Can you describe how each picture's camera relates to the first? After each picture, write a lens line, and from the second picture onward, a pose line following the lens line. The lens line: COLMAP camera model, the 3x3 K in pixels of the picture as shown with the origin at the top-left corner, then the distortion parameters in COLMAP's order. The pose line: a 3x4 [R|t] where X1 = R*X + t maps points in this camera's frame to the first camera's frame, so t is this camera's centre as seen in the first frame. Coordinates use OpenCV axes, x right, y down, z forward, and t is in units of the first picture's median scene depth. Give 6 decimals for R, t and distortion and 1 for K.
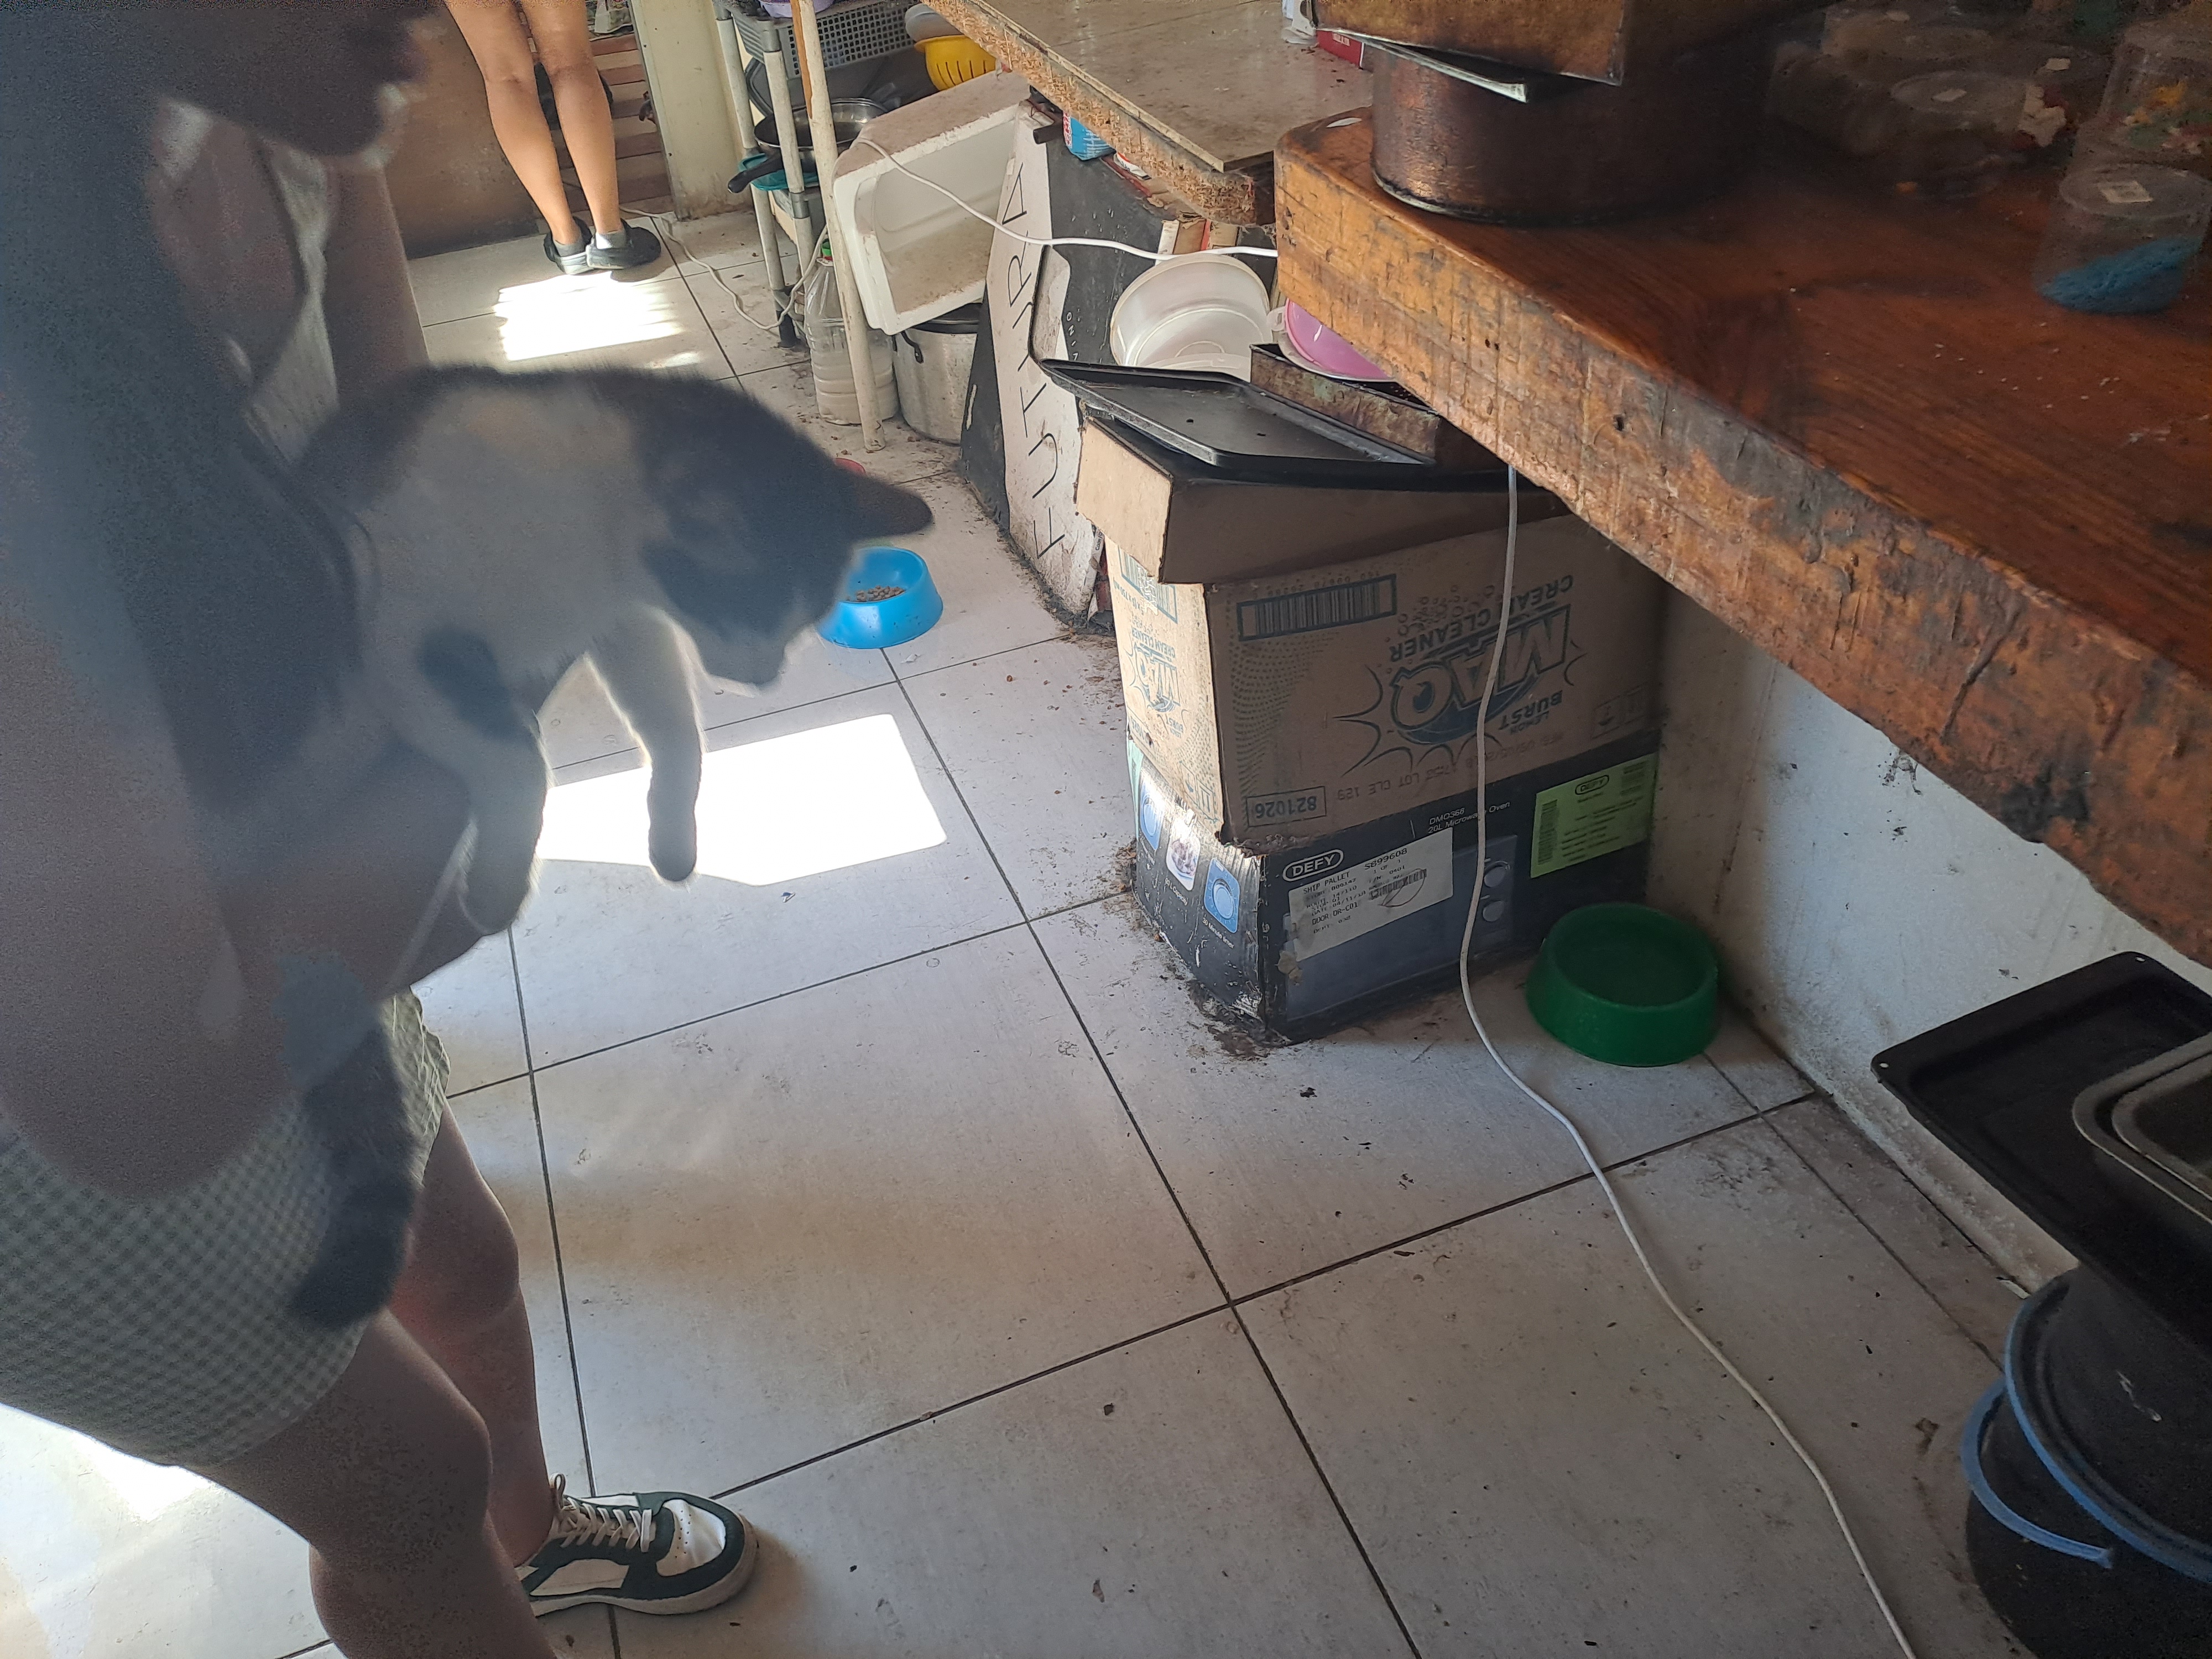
lens RADIAL K [[1580.0, 0, 1086.3], [0, 1580.0, 828.0], [0, 0, 1]] dist [0.110663, -0.213919]
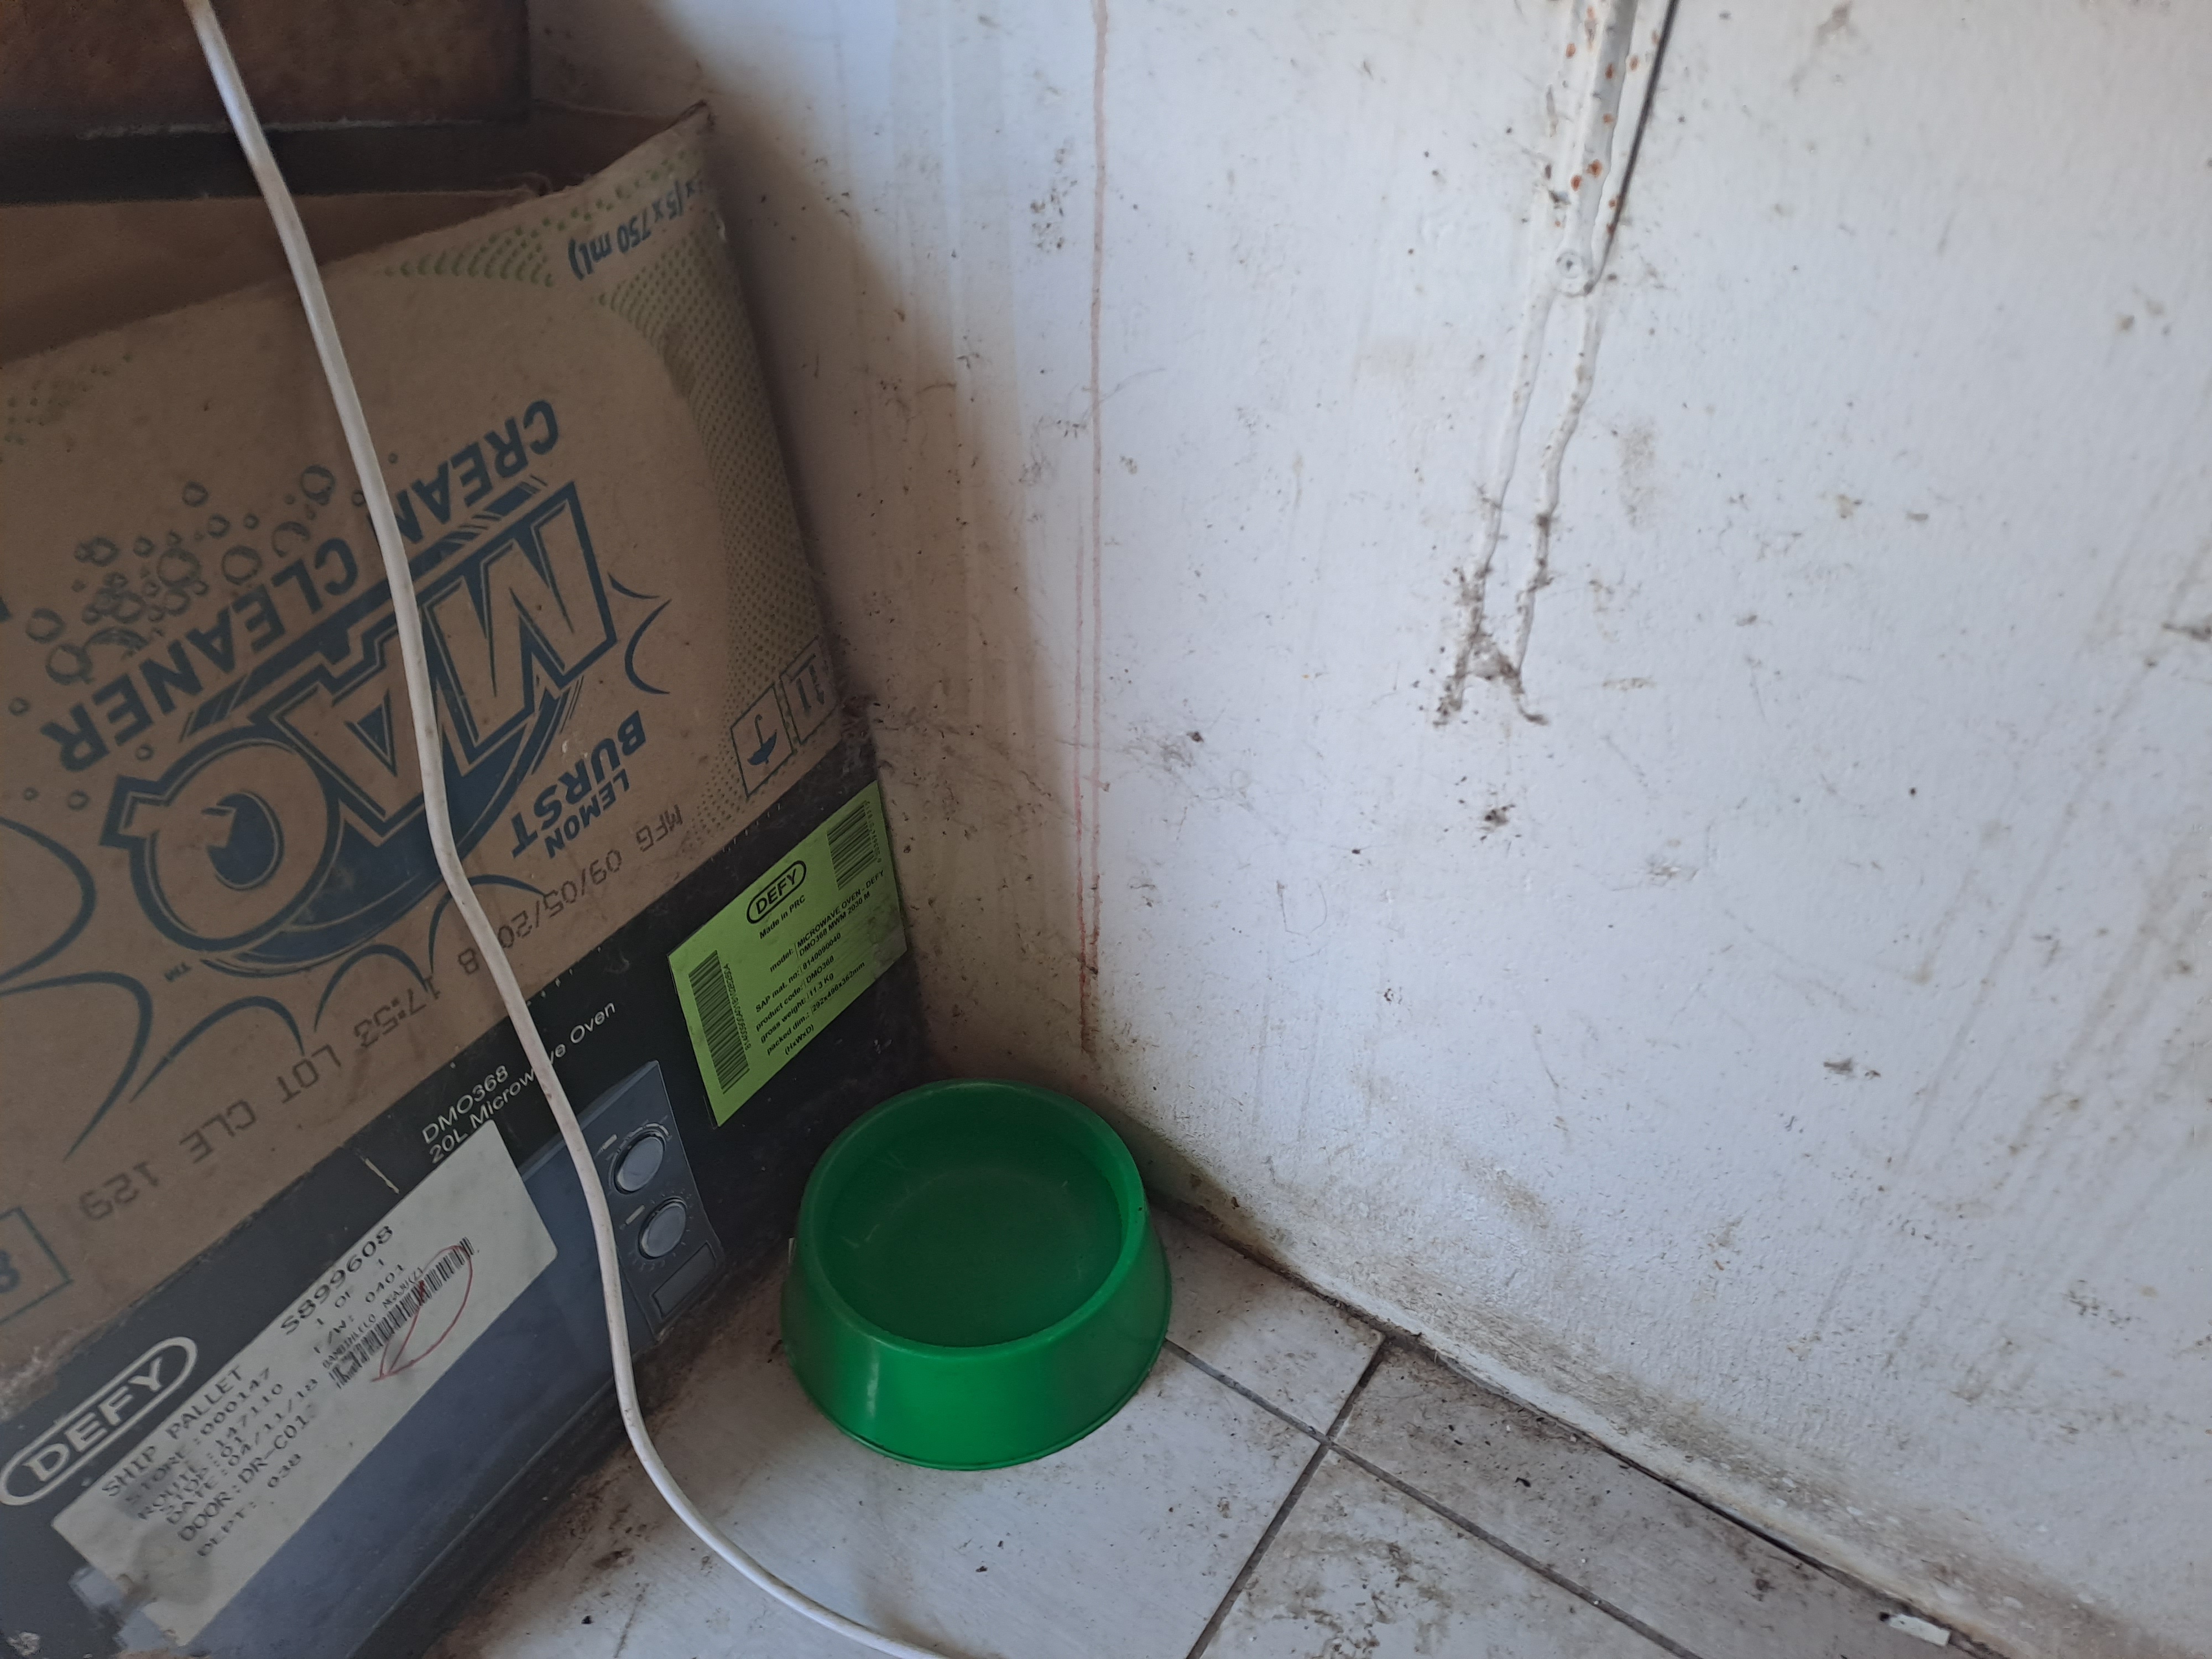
lens RADIAL K [[1592.0, 0, 1106.0], [0, 1592.0, 829.5], [0, 0, 1]] dist [0.005294, -0.006601]
pose [[0.811478, -0.308345, 0.496413, 0.177315], [0.312417, 0.946787, 0.077390, -0.049929], [-0.493861, 0.092288, 0.864630, 0.571386]]
